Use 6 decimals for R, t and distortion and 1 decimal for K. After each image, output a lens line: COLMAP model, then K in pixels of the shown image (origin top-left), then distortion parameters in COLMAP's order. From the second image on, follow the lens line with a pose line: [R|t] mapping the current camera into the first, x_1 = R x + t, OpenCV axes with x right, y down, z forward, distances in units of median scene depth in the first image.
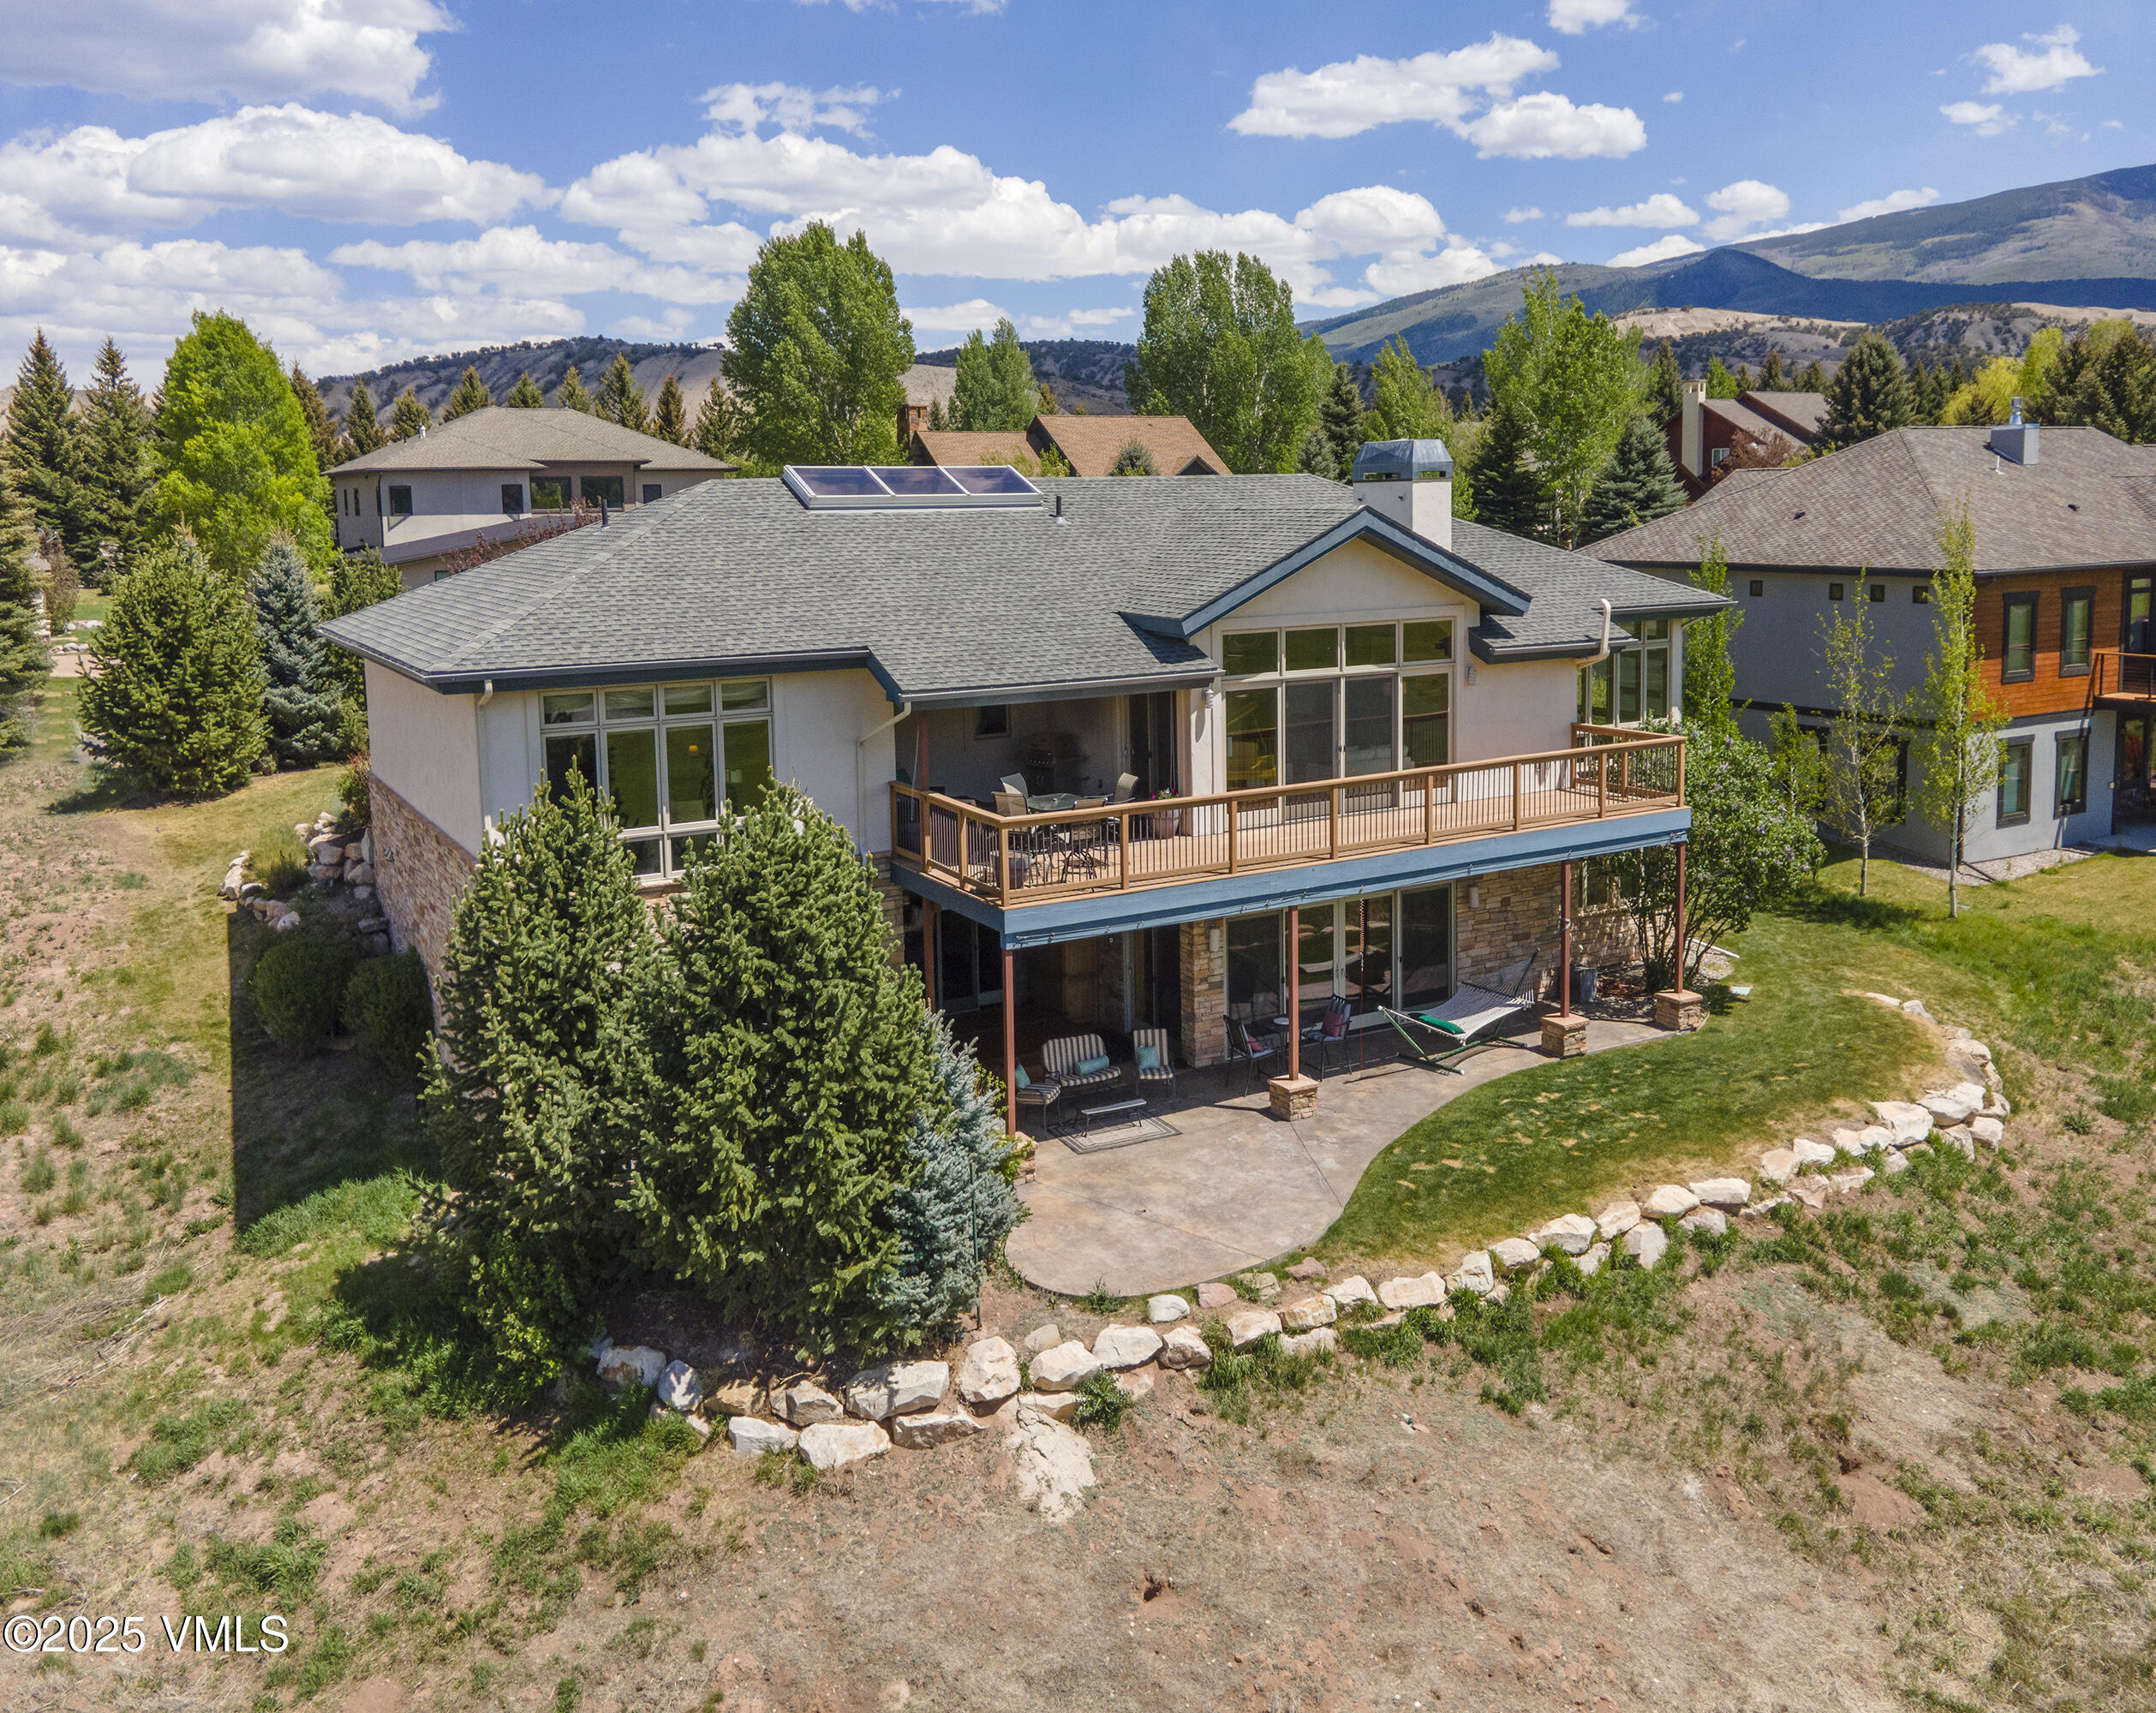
lens RADIAL K [[1991.9, 0, 1035.1], [0, 1991.9, 756.9], [0, 0, 1]] dist [0.016864, 0.085426]
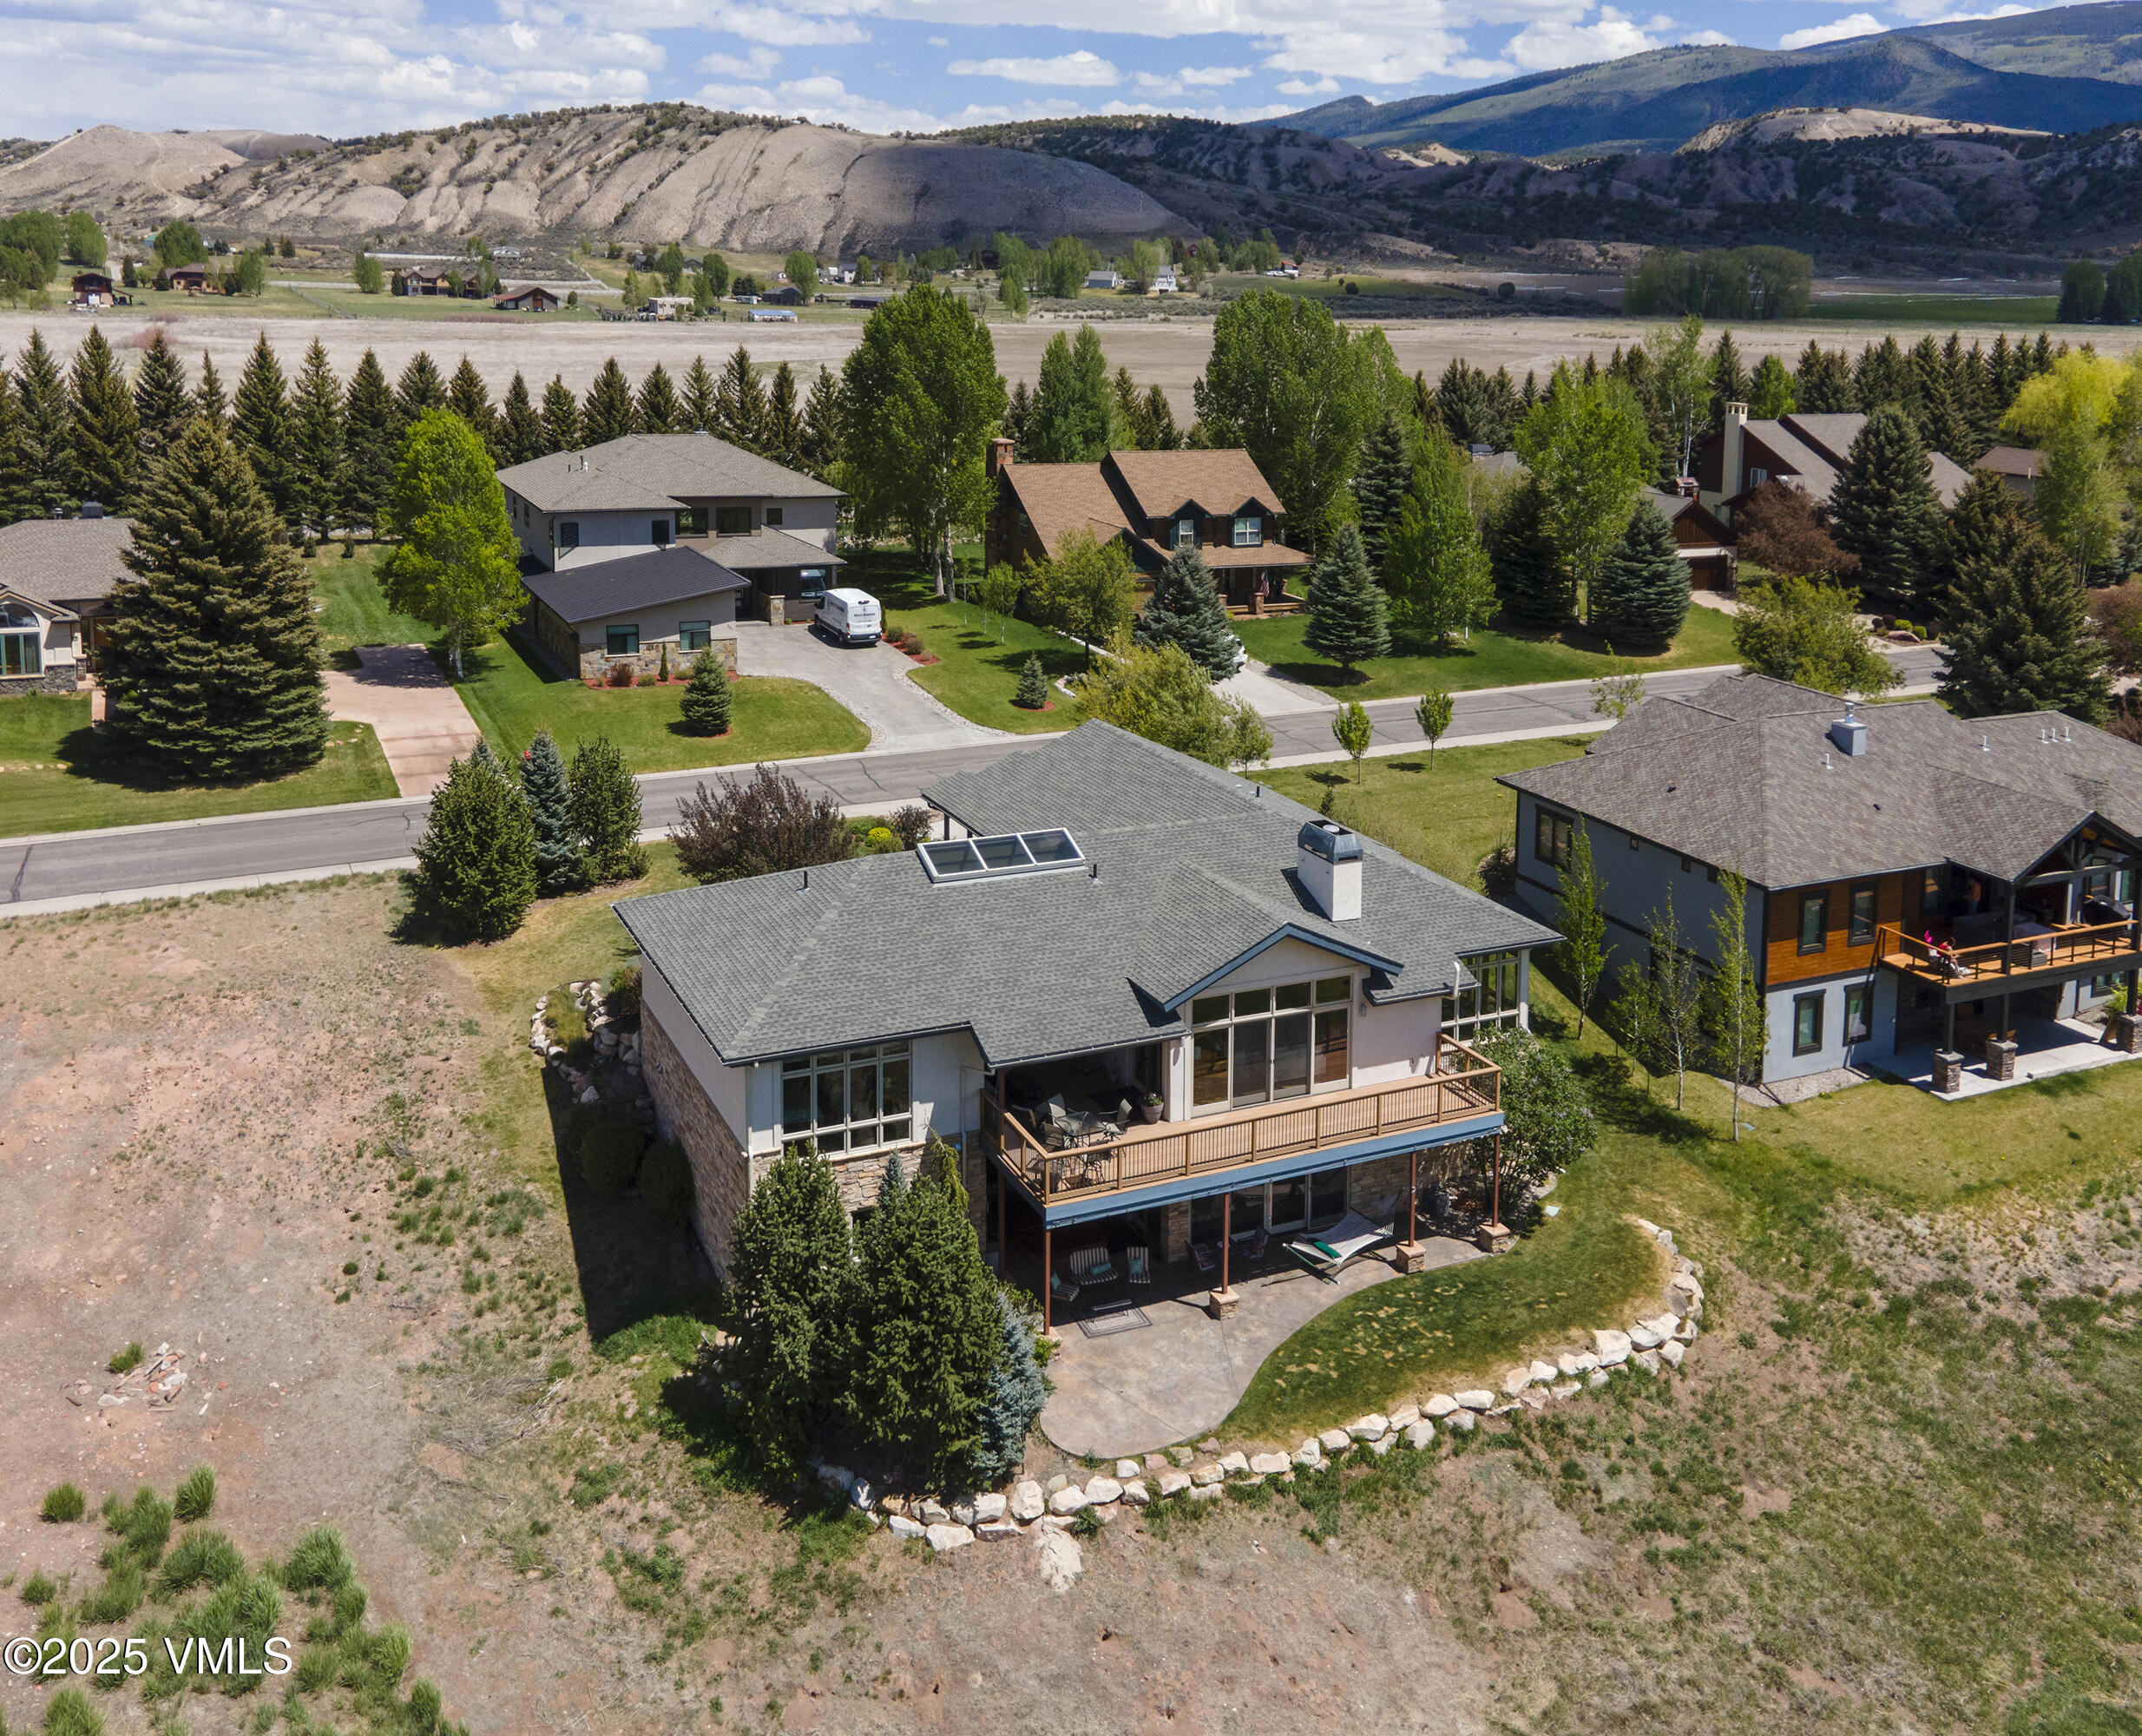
lens RADIAL K [[2023.1, 0, 862.6], [0, 2023.1, 675.9], [0, 0, 1]] dist [0.035811, 0.003550]
pose [[0.991975, 0.036282, -0.121119, 0.020962], [-0.029456, 0.997900, 0.057686, -0.448255], [0.122957, -0.053655, 0.990960, -0.682441]]
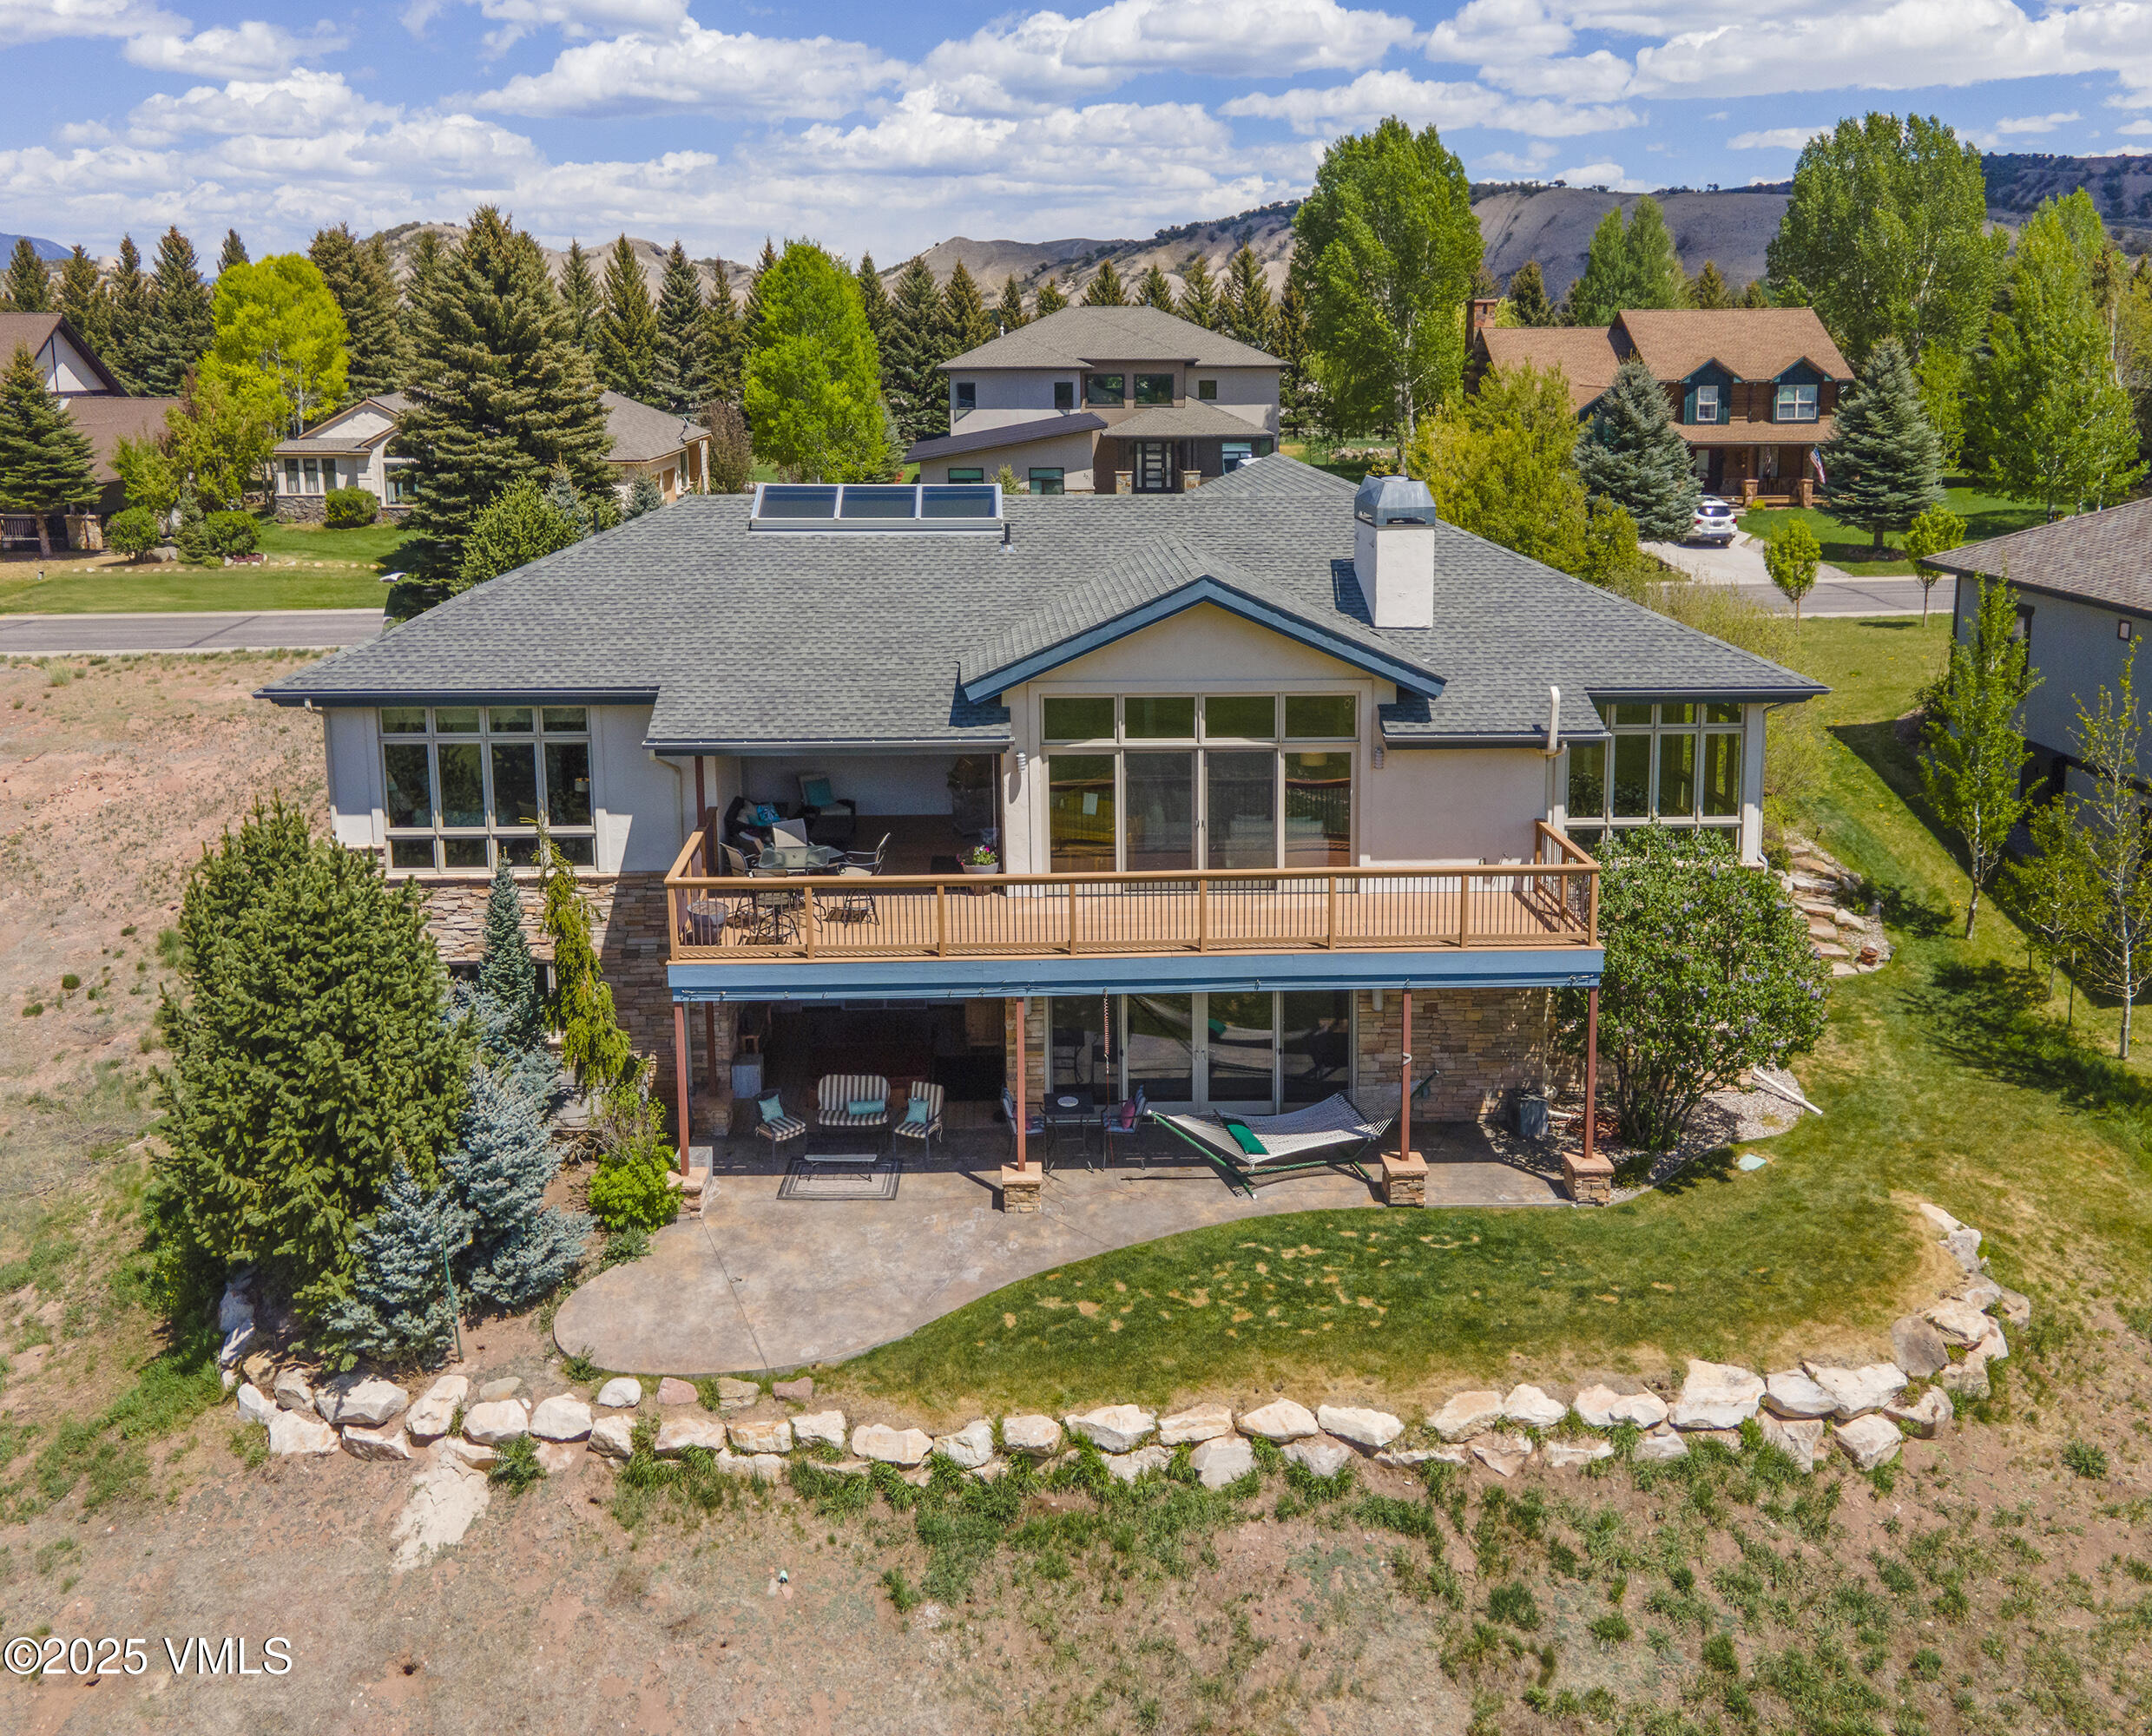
lens RADIAL K [[1835.9, 0, 780.7], [0, 1835.9, 684.6], [0, 0, 1]] dist [0.015947, 0.025488]
pose [[0.859795, 0.100375, -0.500676, 0.477931], [-0.072124, 0.994532, 0.075526, -0.139609], [0.505520, -0.028826, 0.862333, 0.184474]]
